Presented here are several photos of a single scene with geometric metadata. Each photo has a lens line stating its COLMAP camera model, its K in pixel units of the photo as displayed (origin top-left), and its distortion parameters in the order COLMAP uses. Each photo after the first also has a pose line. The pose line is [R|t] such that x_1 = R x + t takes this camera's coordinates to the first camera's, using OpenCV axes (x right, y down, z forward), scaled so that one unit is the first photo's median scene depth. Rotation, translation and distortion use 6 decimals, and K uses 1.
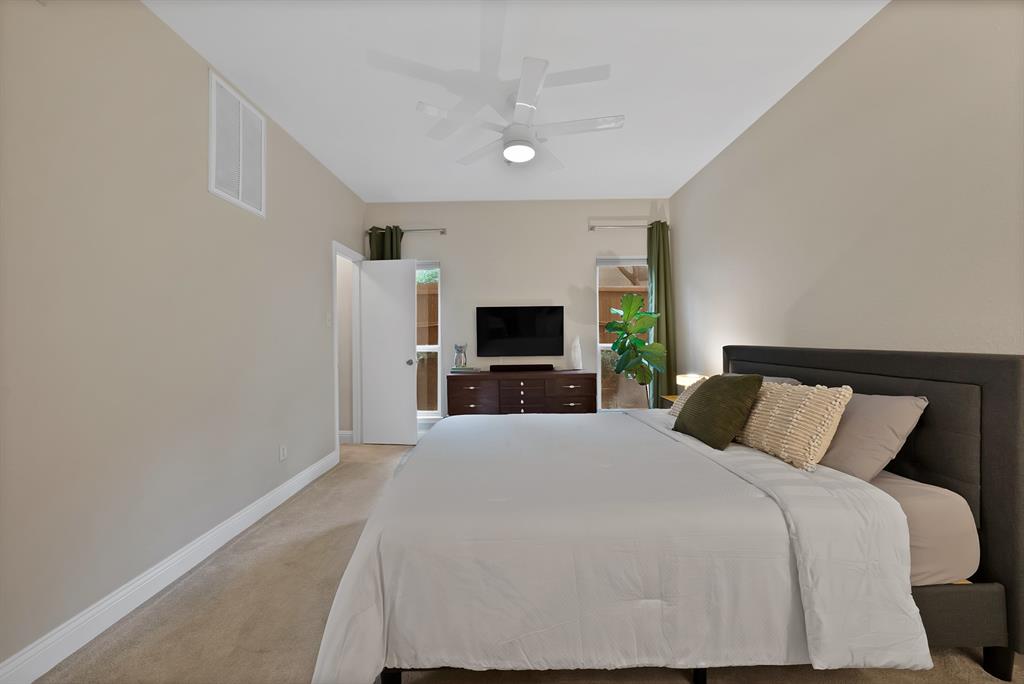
lens RADIAL K [[373.4, 0, 516.5], [0, 373.4, 339.5], [0, 0, 1]] dist [-0.025737, 0.007627]
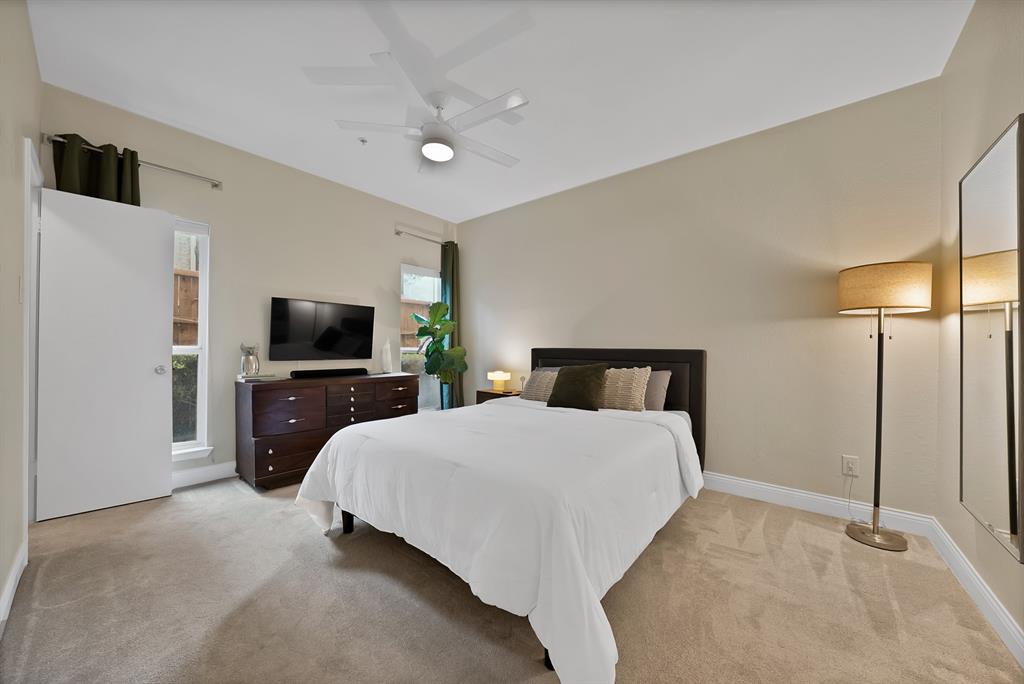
lens RADIAL K [[367.2, 0, 514.7], [0, 367.2, 350.9], [0, 0, 1]] dist [-0.000140, -0.000051]
pose [[0.647008, 0.008812, 0.762432, -0.368148], [-0.011784, 0.999929, -0.001557, 0.020697], [-0.762392, -0.007977, 0.647066, 0.115045]]
